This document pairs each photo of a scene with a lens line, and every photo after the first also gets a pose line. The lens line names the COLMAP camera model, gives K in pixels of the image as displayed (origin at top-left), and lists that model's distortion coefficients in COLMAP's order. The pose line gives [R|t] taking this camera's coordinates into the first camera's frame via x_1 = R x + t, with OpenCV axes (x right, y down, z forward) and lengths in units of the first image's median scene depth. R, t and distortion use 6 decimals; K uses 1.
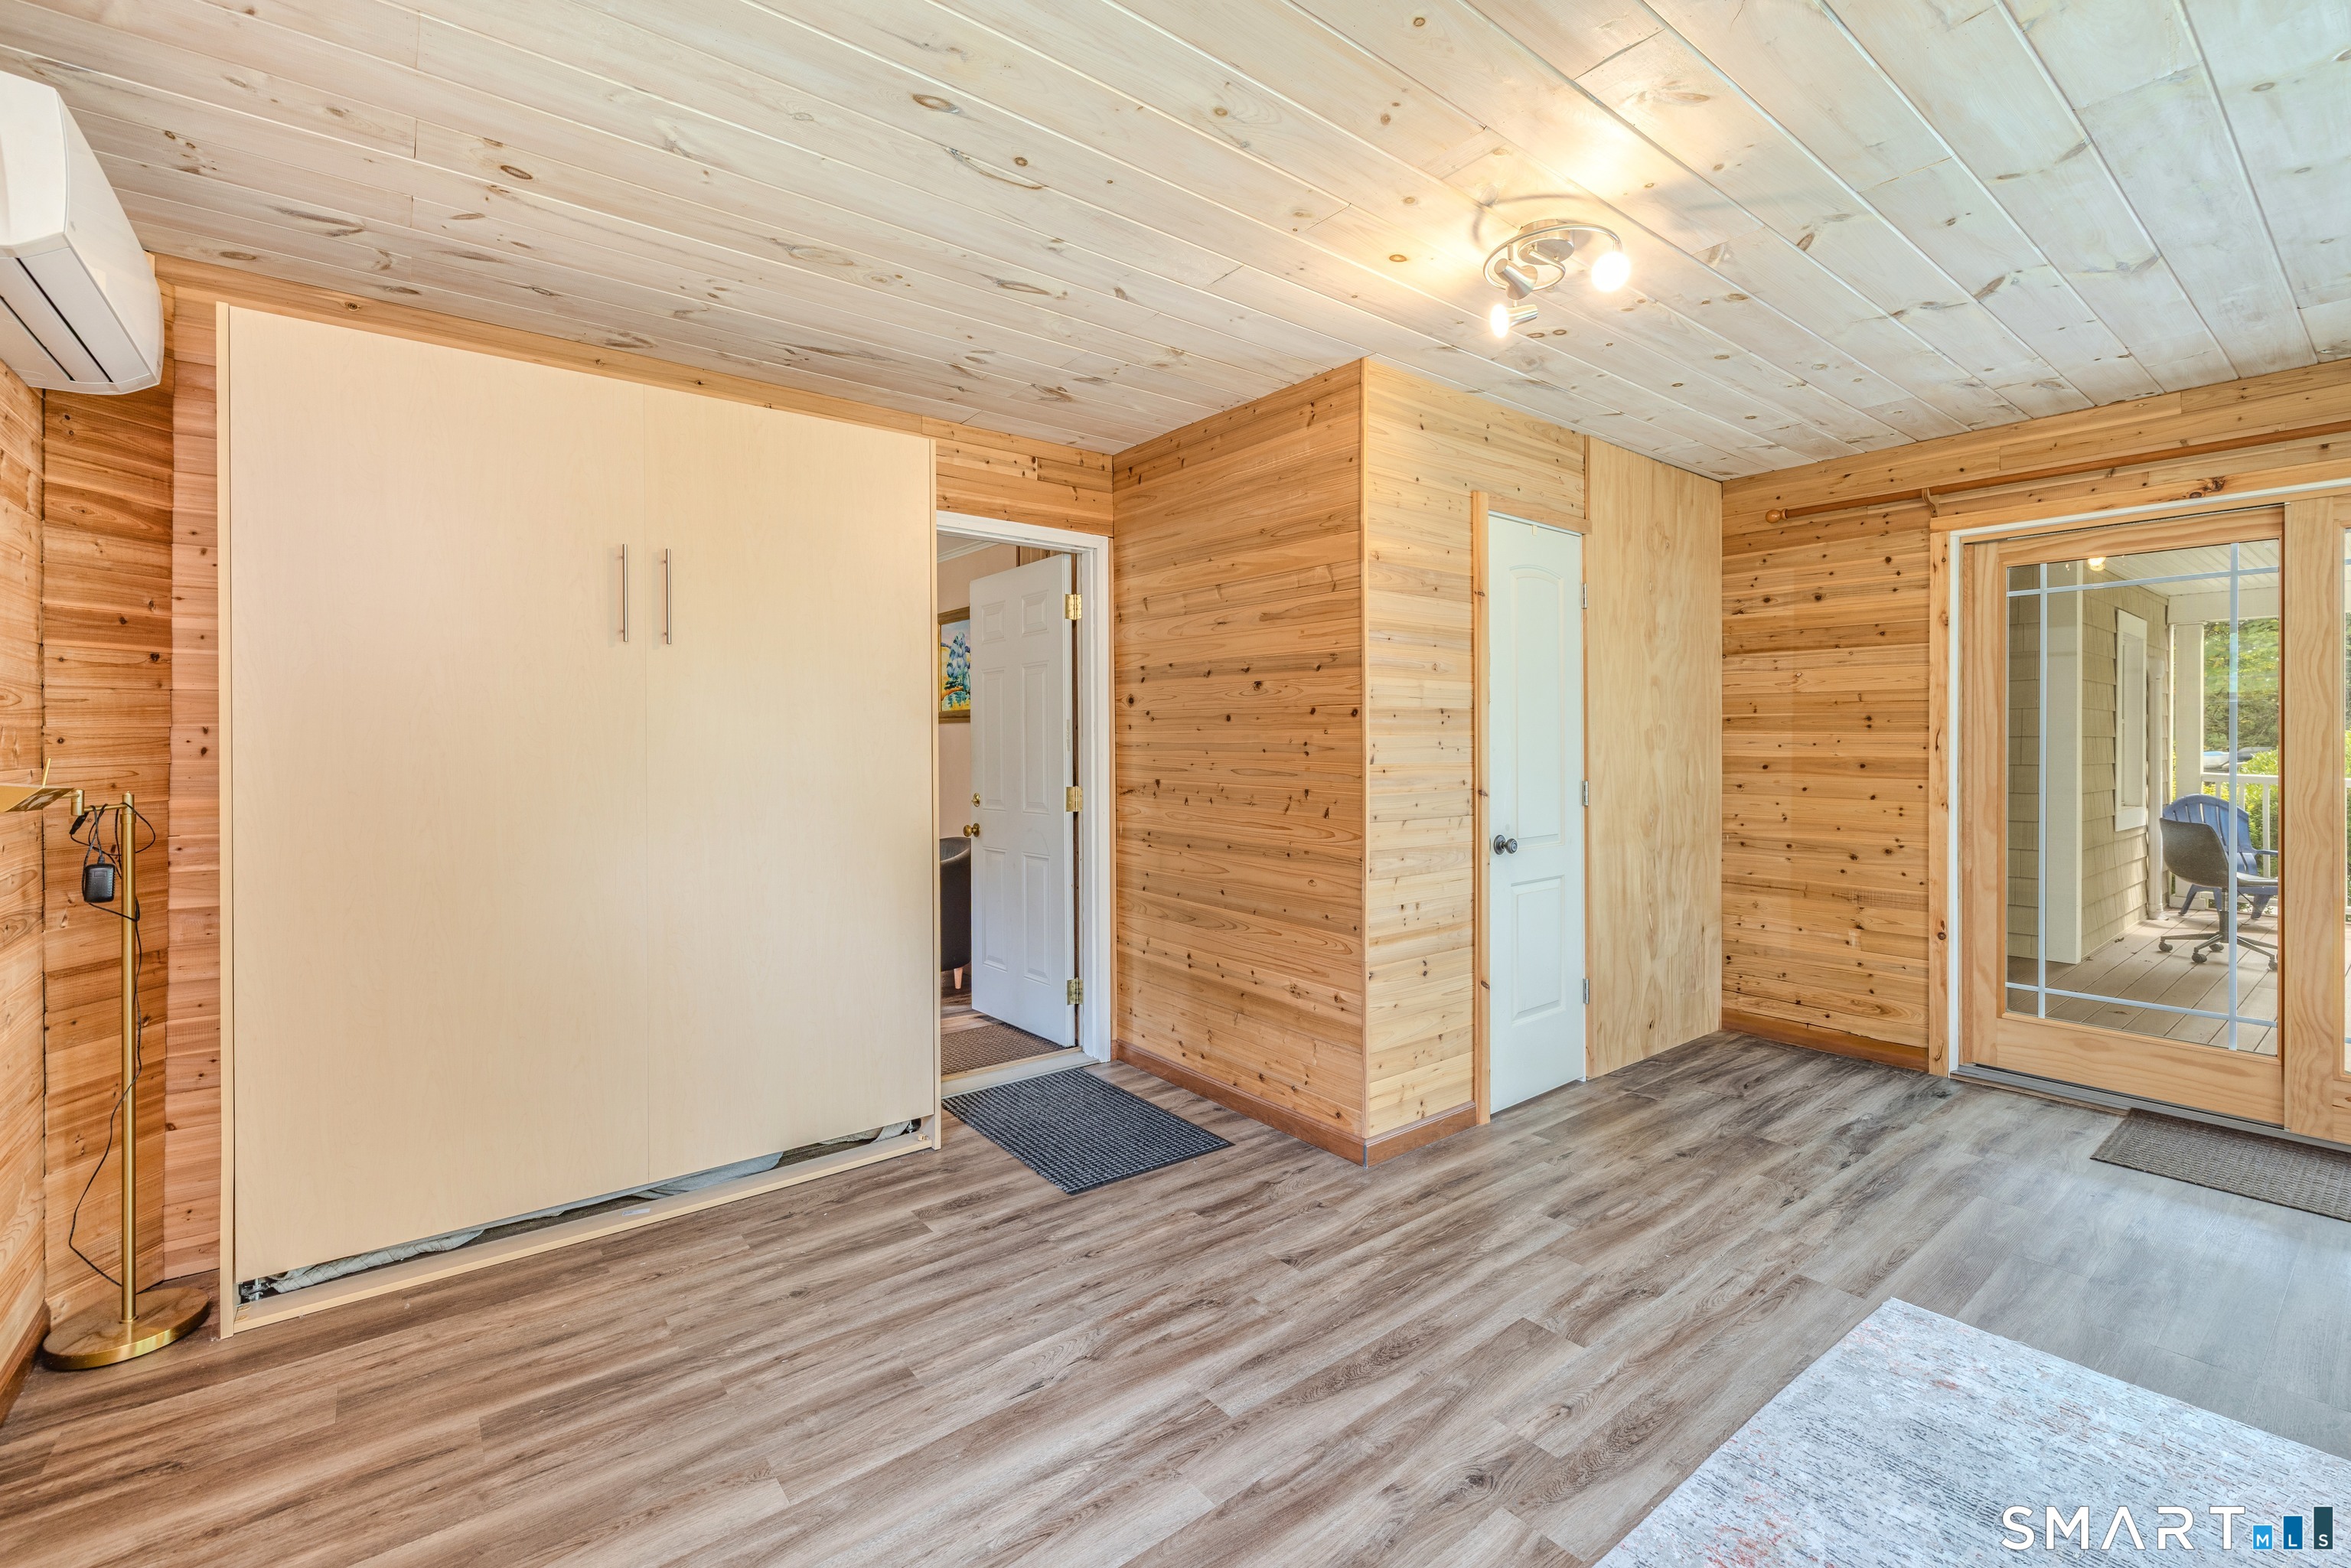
lens RADIAL K [[1005.9, 0, 1165.8], [0, 1005.9, 747.6], [0, 0, 1]] dist [0.001901, 0.000278]
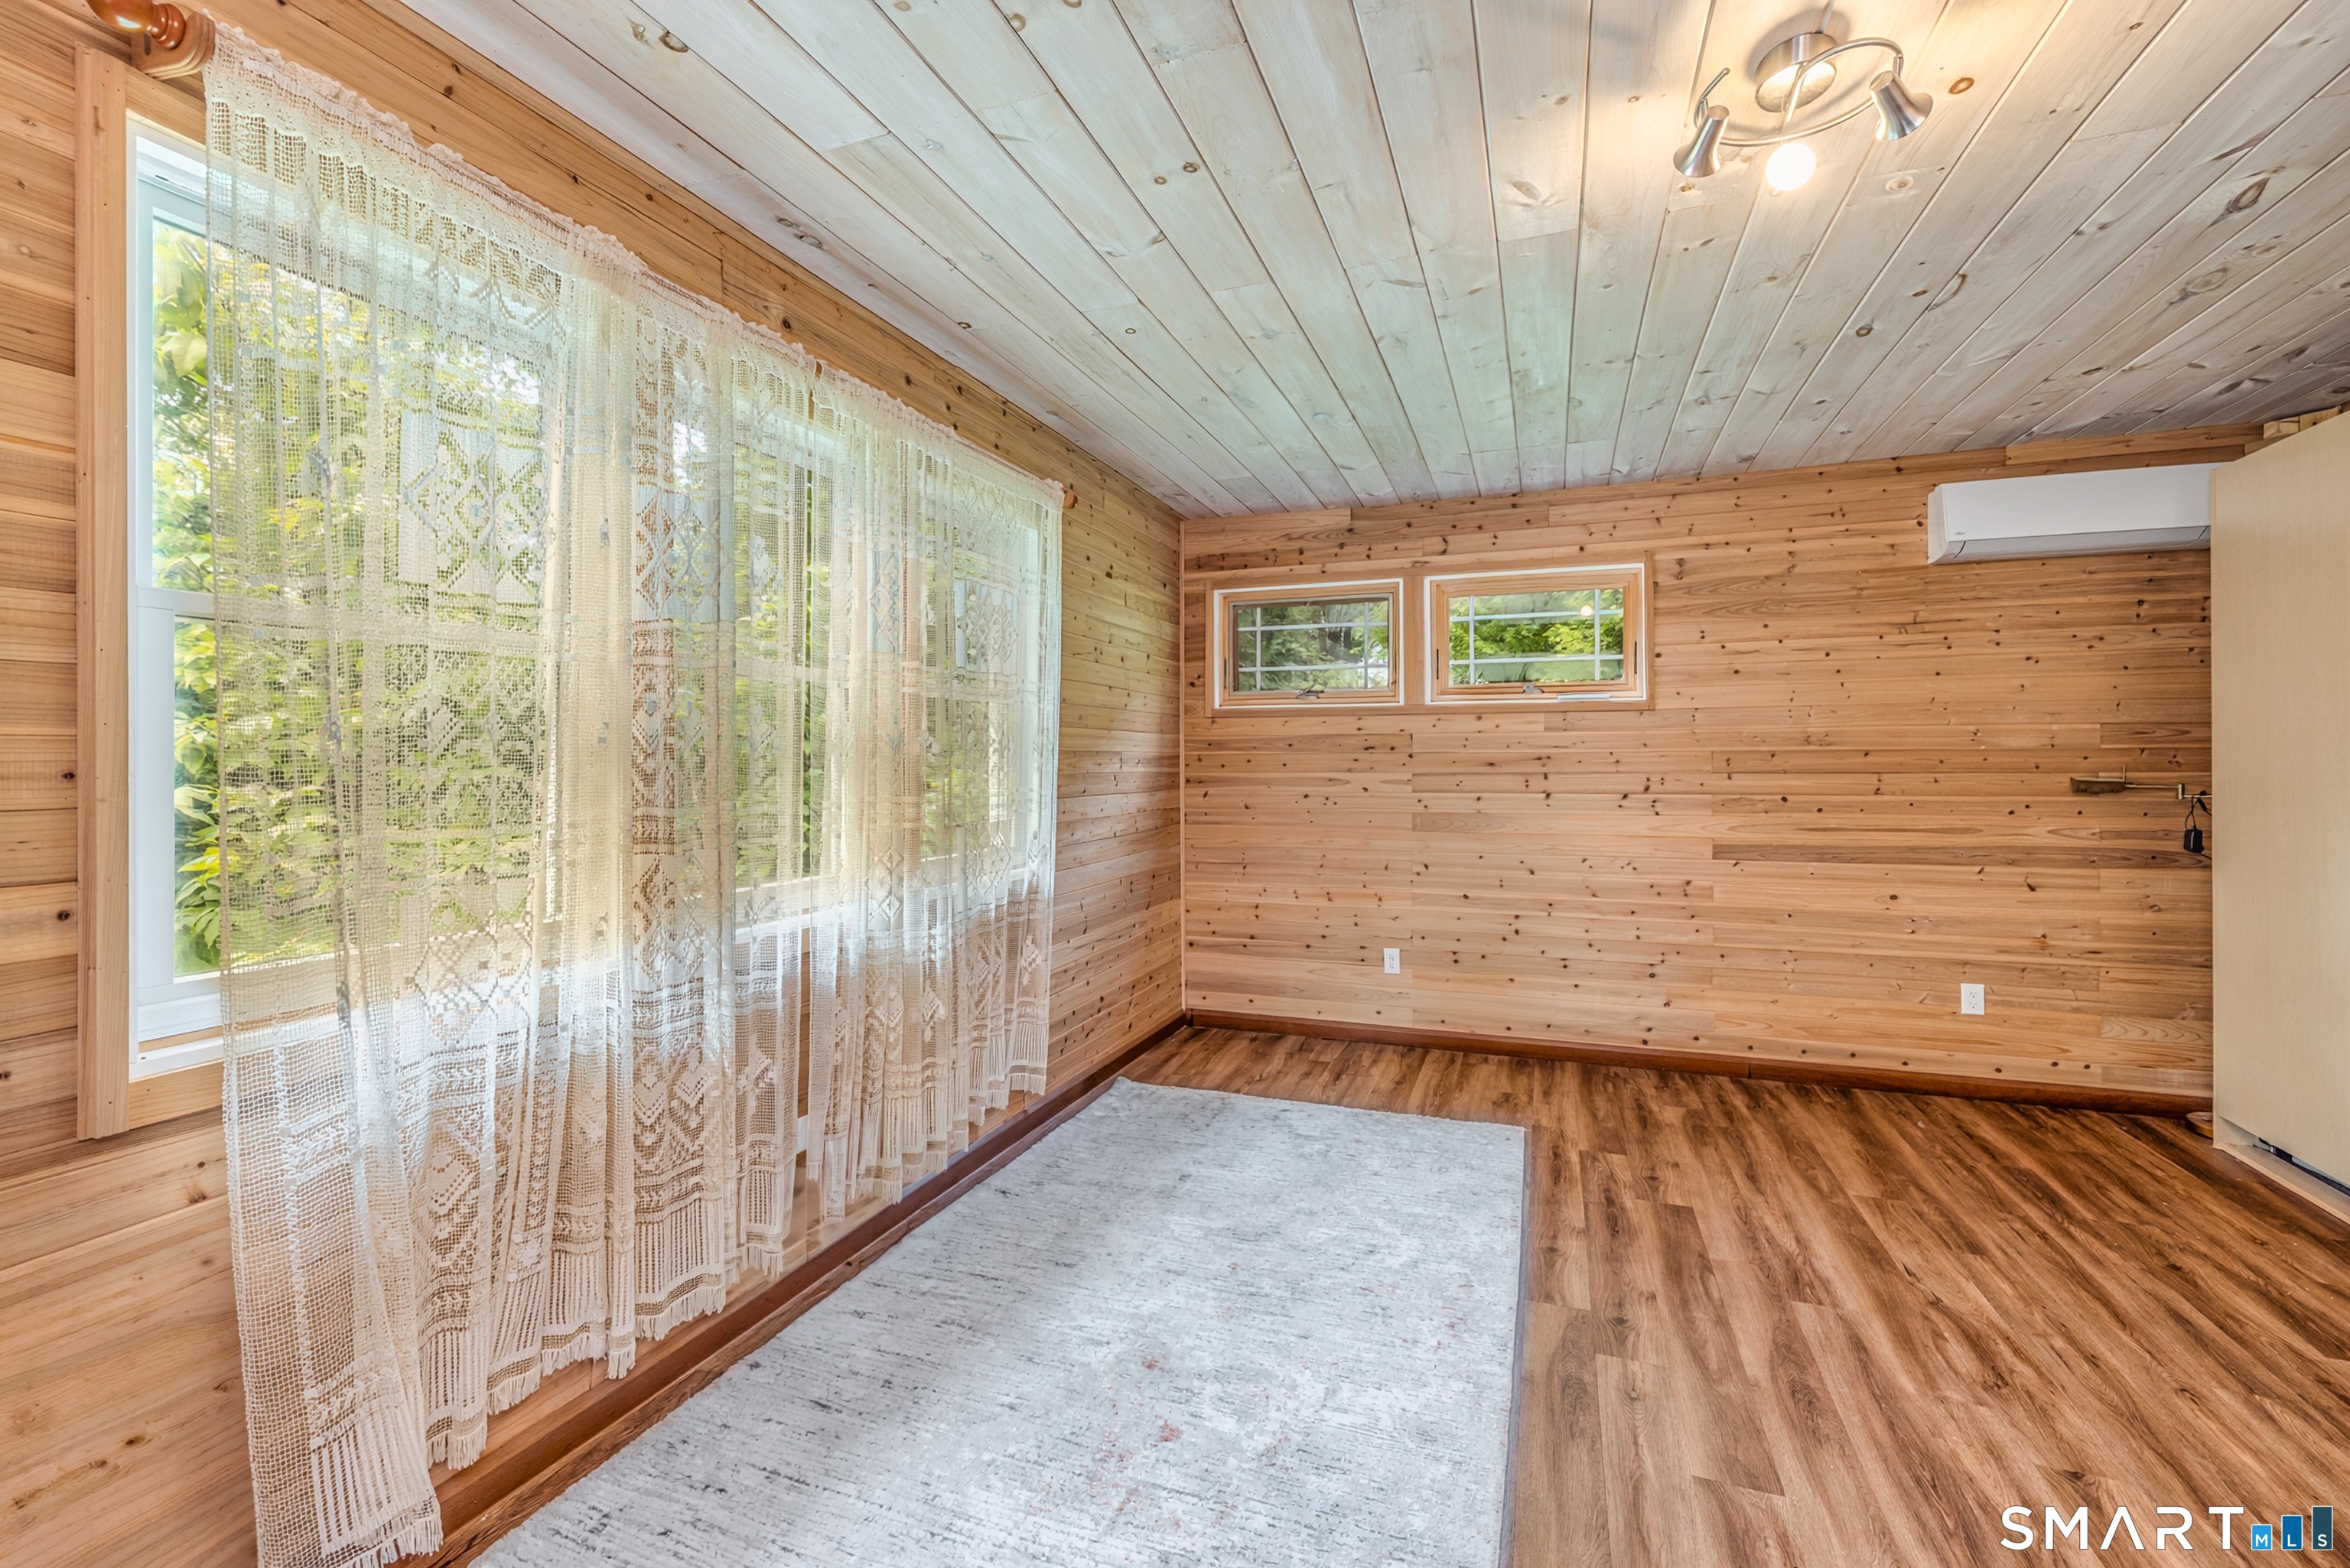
lens RADIAL K [[1005.5, 0, 1176.0], [0, 1005.5, 767.6], [0, 0, 1]] dist [0.001901, 0.000278]
pose [[-0.851179, 0.005395, -0.524848, 1.236932], [-0.000092, 0.999946, 0.010428, -0.007747], [0.524876, 0.008925, -0.851132, 1.500259]]
